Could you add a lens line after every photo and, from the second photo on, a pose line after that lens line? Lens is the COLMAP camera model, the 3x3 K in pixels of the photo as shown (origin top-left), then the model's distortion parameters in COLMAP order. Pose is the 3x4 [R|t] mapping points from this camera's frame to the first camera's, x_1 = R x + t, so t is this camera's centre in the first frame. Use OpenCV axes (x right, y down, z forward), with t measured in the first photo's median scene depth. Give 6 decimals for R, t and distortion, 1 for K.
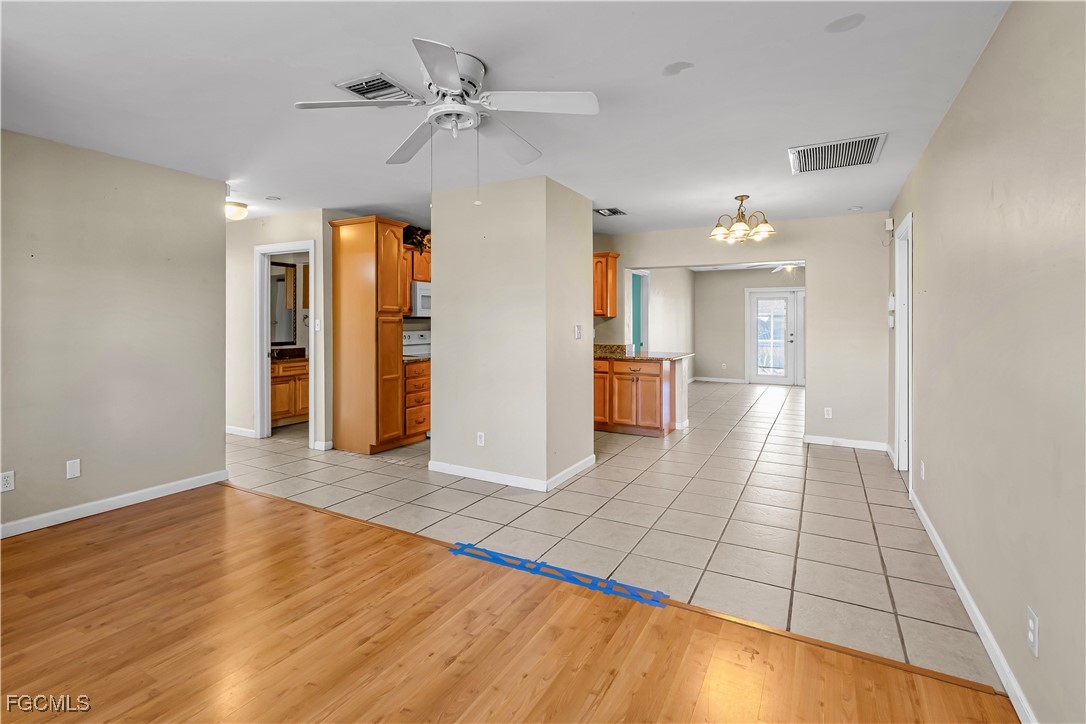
lens RADIAL K [[524.1, 0, 535.1], [0, 524.1, 332.6], [0, 0, 1]] dist [0.001291, 0.000763]
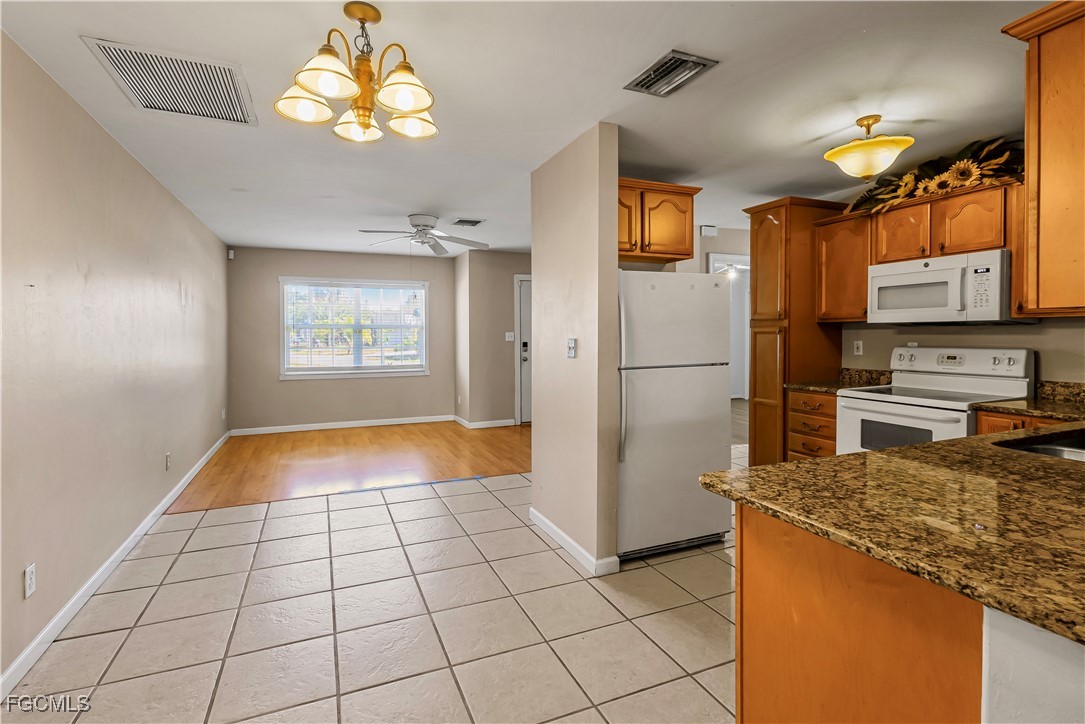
lens RADIAL K [[523.6, 0, 530.5], [0, 523.6, 344.5], [0, 0, 1]] dist [0.001291, 0.000763]
pose [[-0.631717, 0.018524, -0.774978, 0.482538], [-0.010563, 0.999416, 0.032499, -0.020640], [0.775127, 0.028716, -0.631152, 1.044268]]
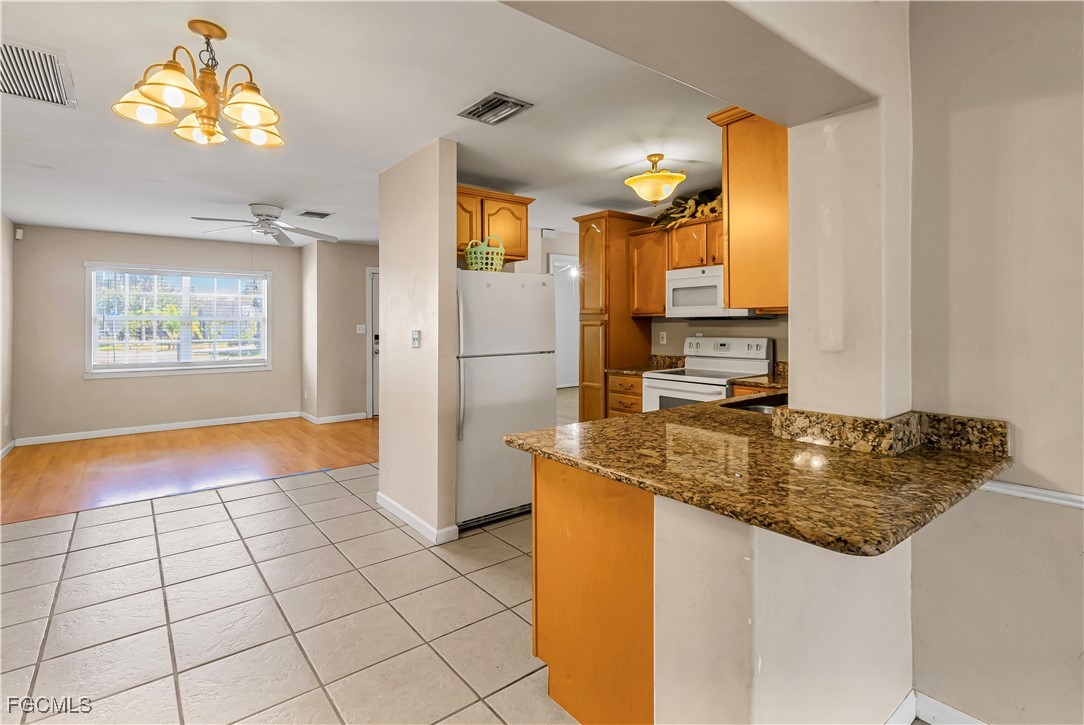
lens RADIAL K [[523.2, 0, 533.6], [0, 523.2, 325.4], [0, 0, 1]] dist [0.001291, 0.000763]
pose [[-0.398881, 0.000657, -0.917002, 0.519148], [-0.013366, 0.999889, 0.006530, -0.020920], [0.916905, 0.014861, -0.398828, 1.086287]]
